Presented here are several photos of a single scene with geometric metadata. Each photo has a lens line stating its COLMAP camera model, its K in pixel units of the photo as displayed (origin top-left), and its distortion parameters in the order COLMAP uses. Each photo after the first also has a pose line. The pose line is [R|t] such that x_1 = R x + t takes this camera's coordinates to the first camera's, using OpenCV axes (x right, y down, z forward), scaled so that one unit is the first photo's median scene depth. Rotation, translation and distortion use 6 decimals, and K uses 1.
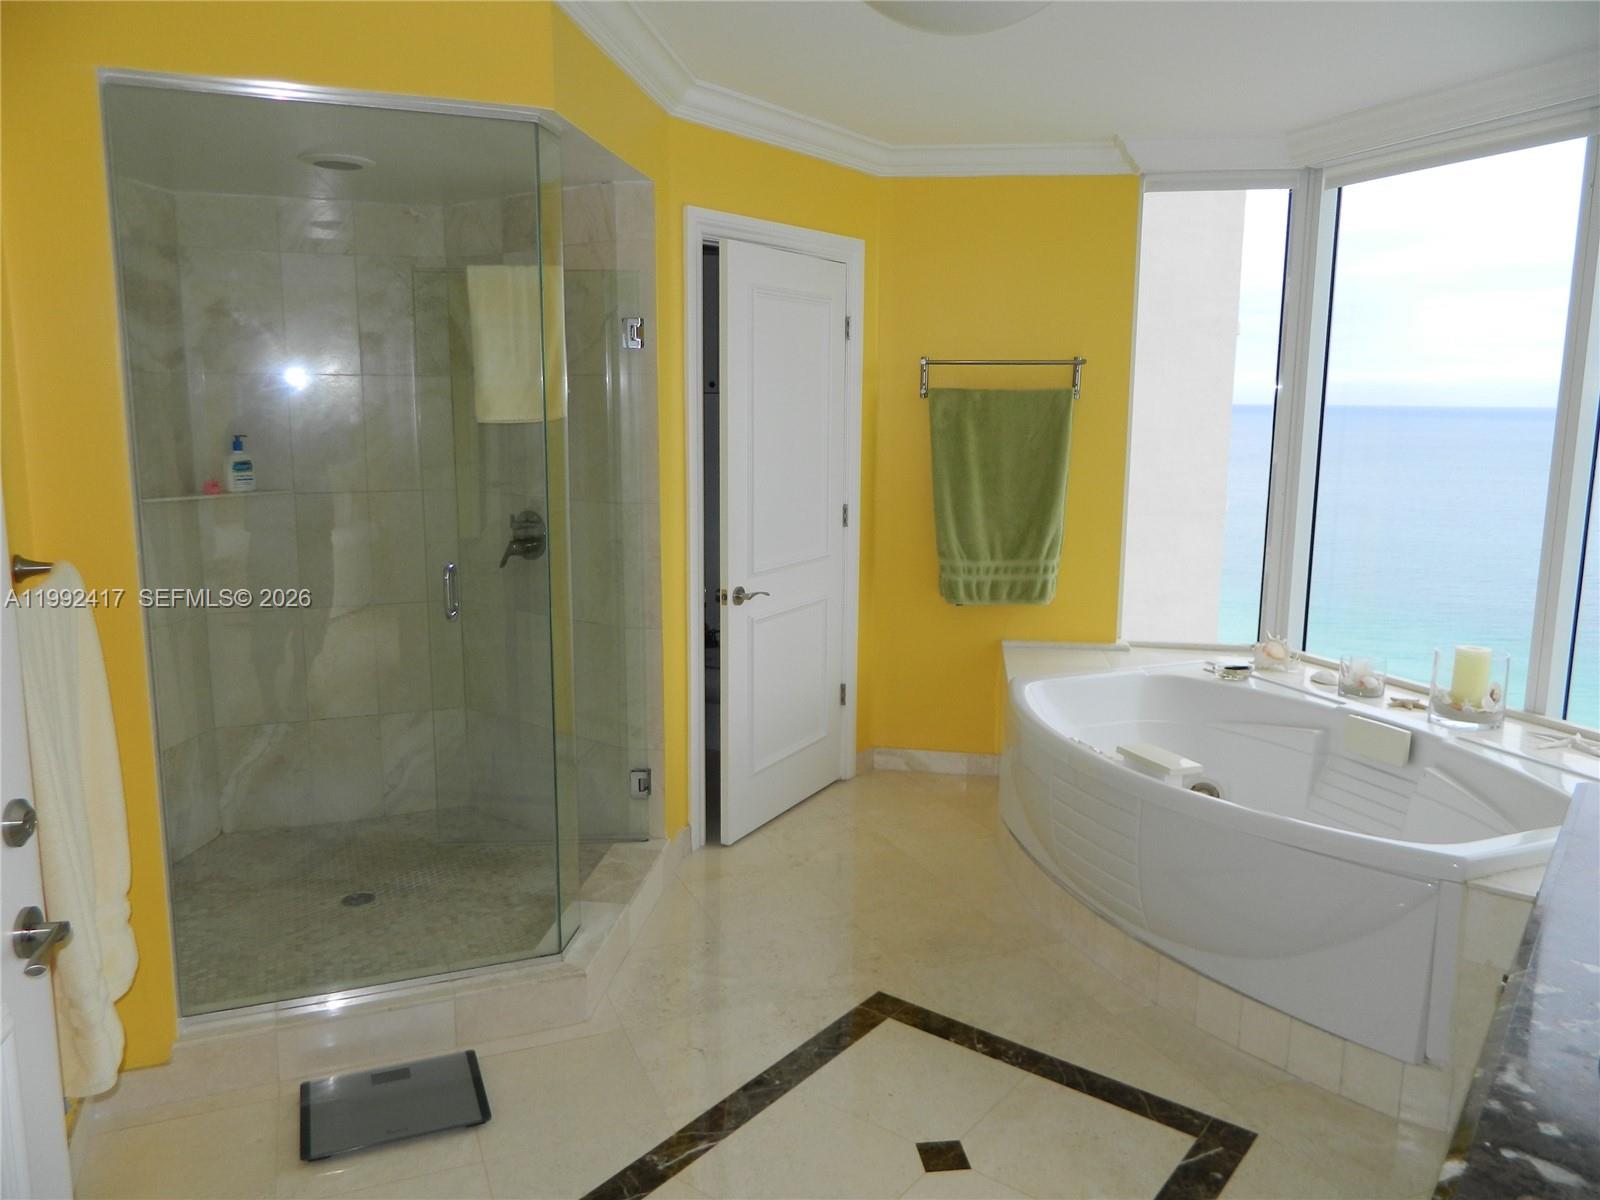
lens RADIAL K [[1183.3, 0, 794.0], [0, 1183.3, 588.3], [0, 0, 1]] dist [0.008917, -0.007450]
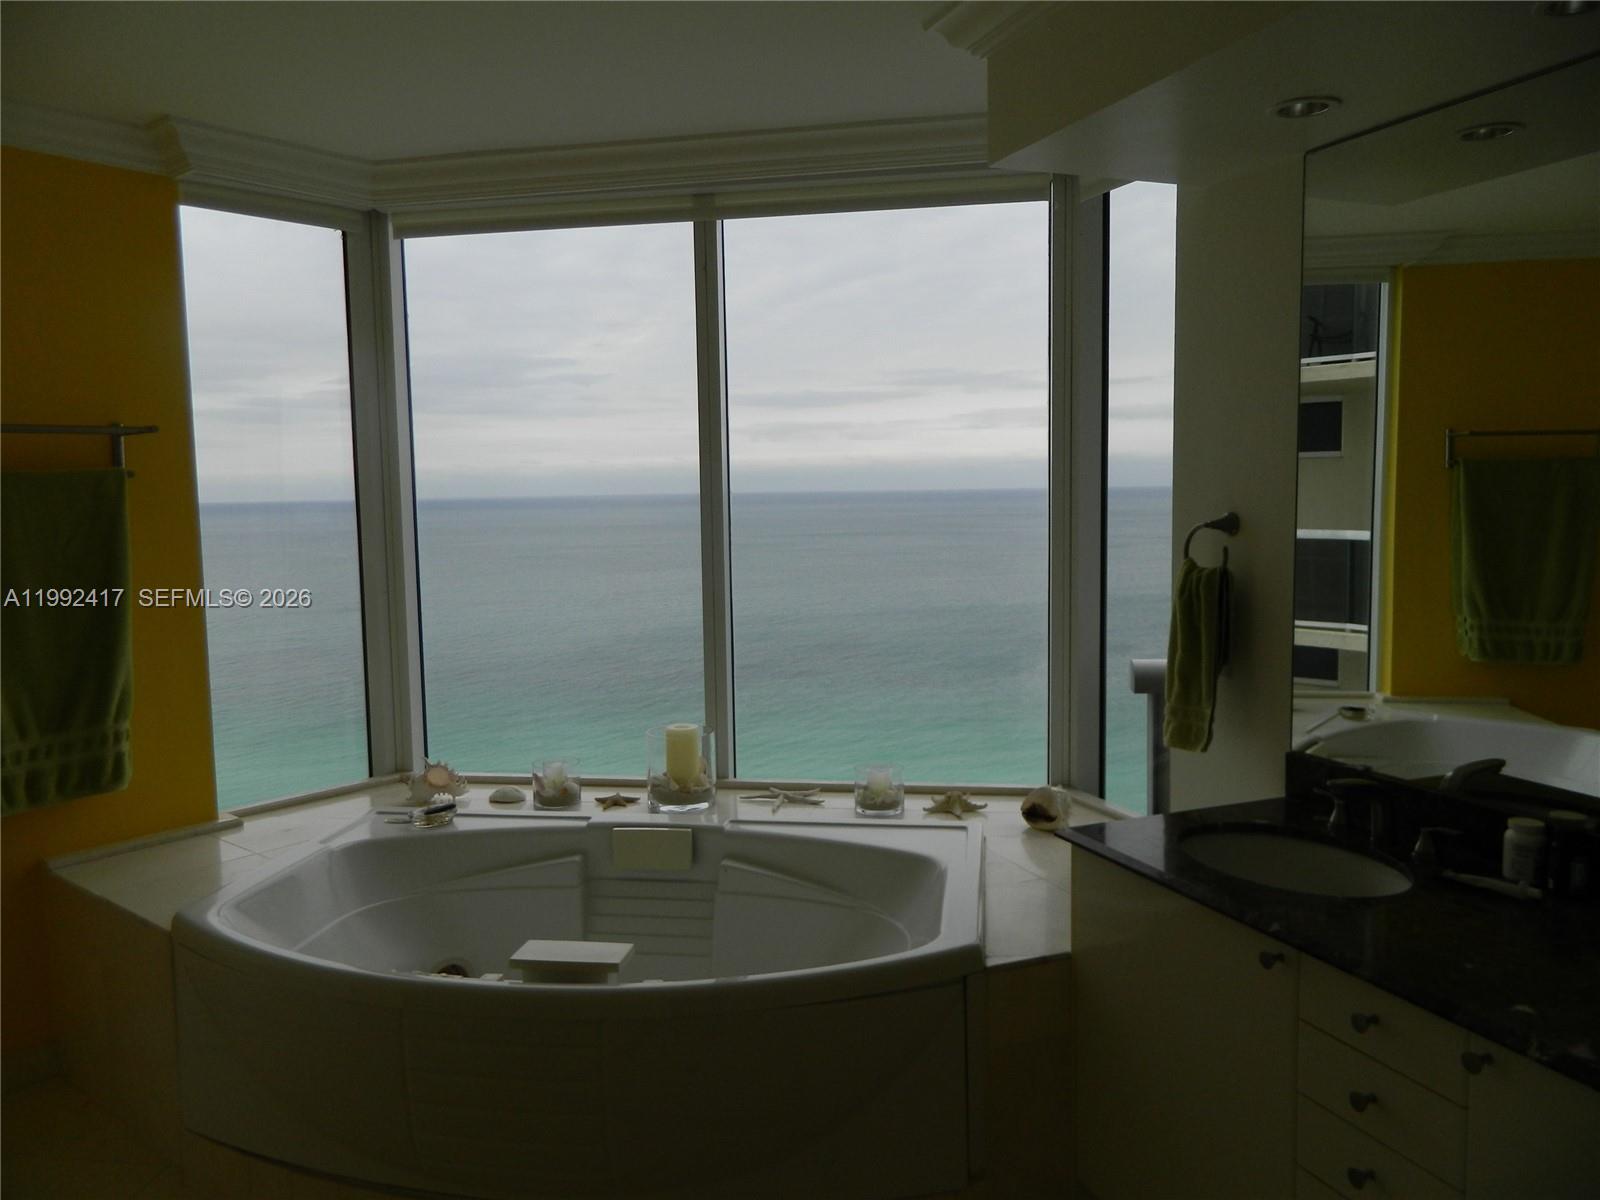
lens RADIAL K [[1183.3, 0, 794.0], [0, 1183.3, 588.3], [0, 0, 1]] dist [0.008917, -0.007450]
pose [[0.518584, -0.093006, 0.849953, -0.155743], [0.159824, 0.987090, 0.010498, -0.046440], [-0.839956, 0.130399, 0.526754, 0.325780]]
